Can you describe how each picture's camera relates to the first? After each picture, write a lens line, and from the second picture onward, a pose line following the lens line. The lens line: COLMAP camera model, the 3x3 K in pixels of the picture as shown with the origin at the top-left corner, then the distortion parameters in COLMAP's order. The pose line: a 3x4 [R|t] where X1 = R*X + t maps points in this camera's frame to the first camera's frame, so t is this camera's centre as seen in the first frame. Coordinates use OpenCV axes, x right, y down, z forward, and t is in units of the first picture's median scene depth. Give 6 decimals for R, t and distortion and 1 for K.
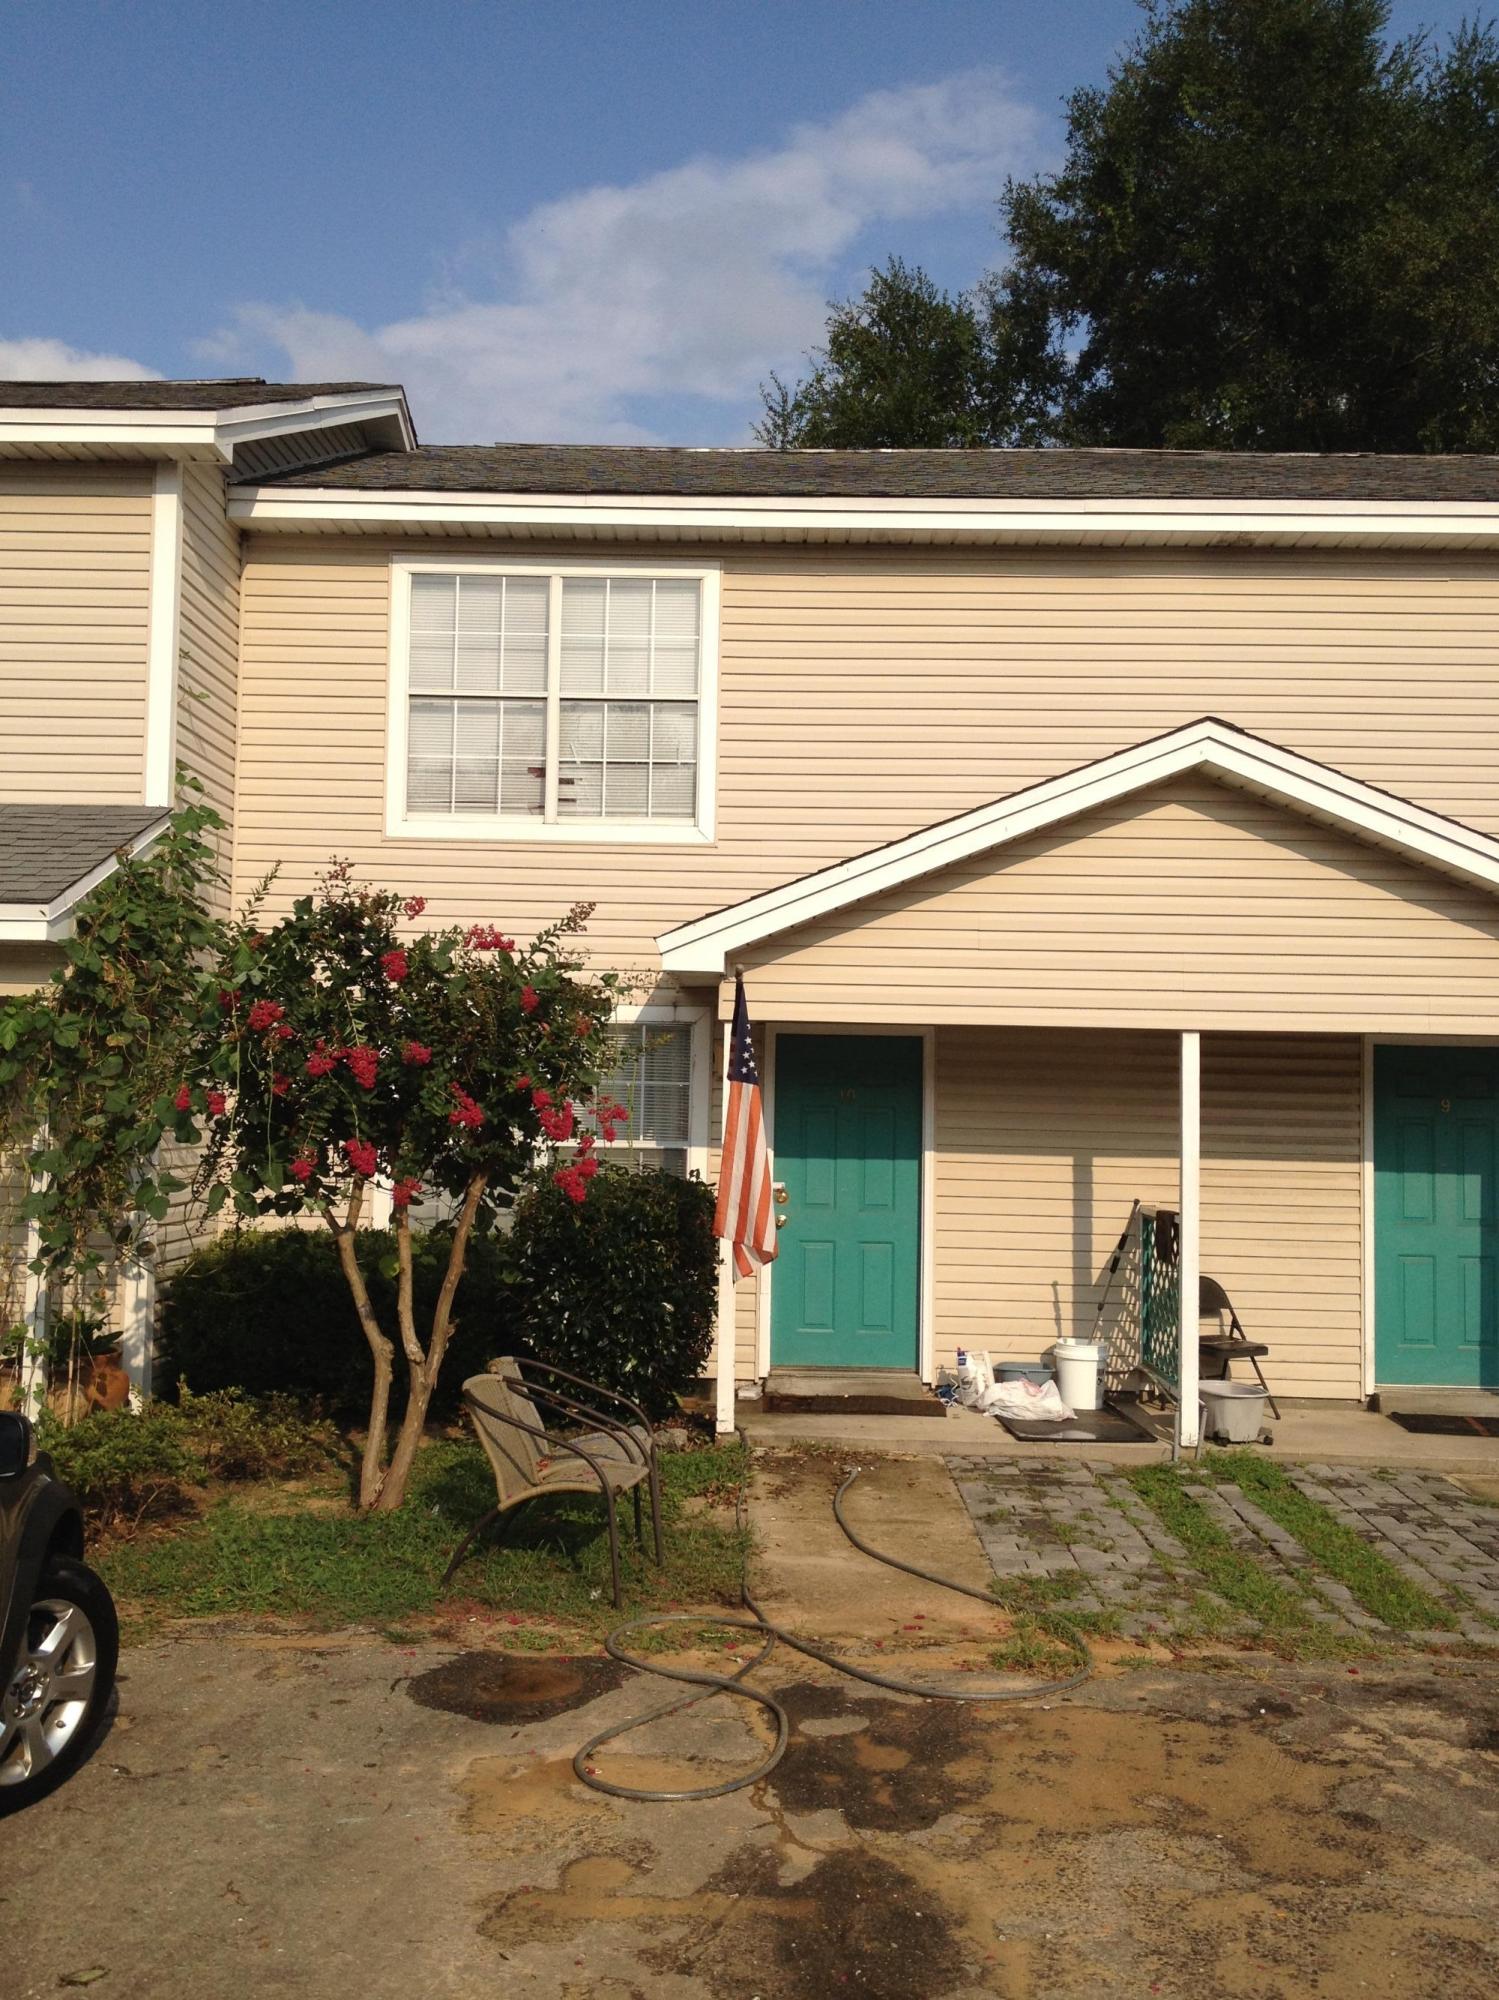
lens RADIAL K [[1855.8, 0, 749.5], [0, 1855.8, 1000.0], [0, 0, 1]] dist [0.006289, 0.003596]
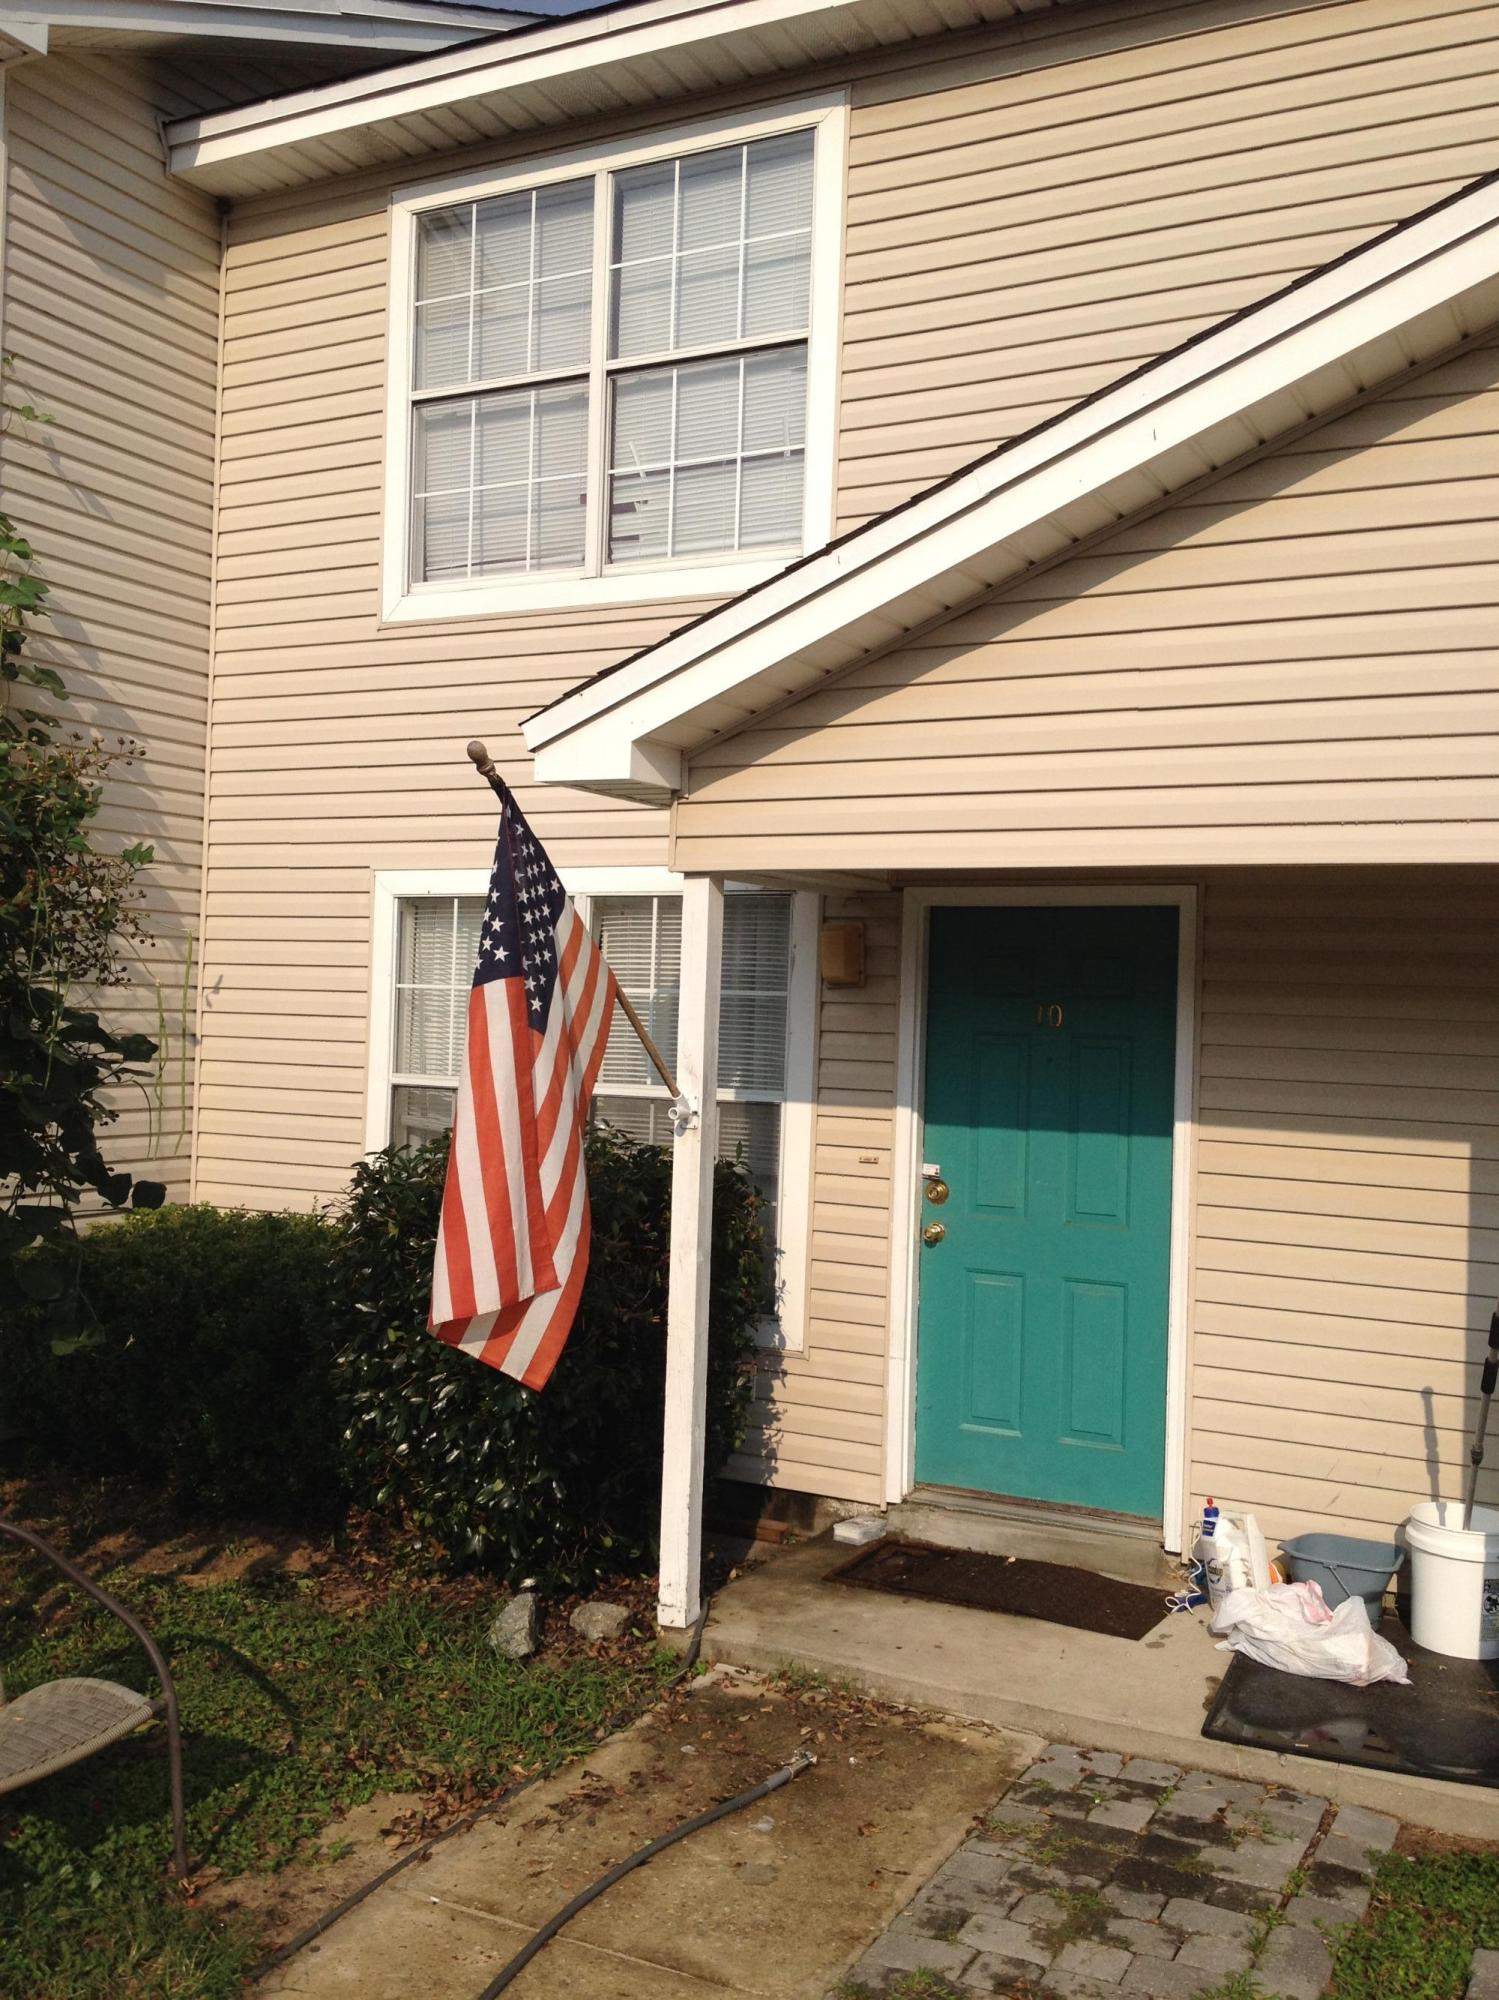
lens RADIAL K [[1855.8, 0, 749.5], [0, 1855.8, 1000.0], [0, 0, 1]] dist [0.006289, 0.003596]
pose [[0.896835, 0.002884, -0.442356, 0.220124], [0.014826, 0.999221, 0.036572, 0.025215], [0.442116, -0.039358, 0.896094, 0.465091]]
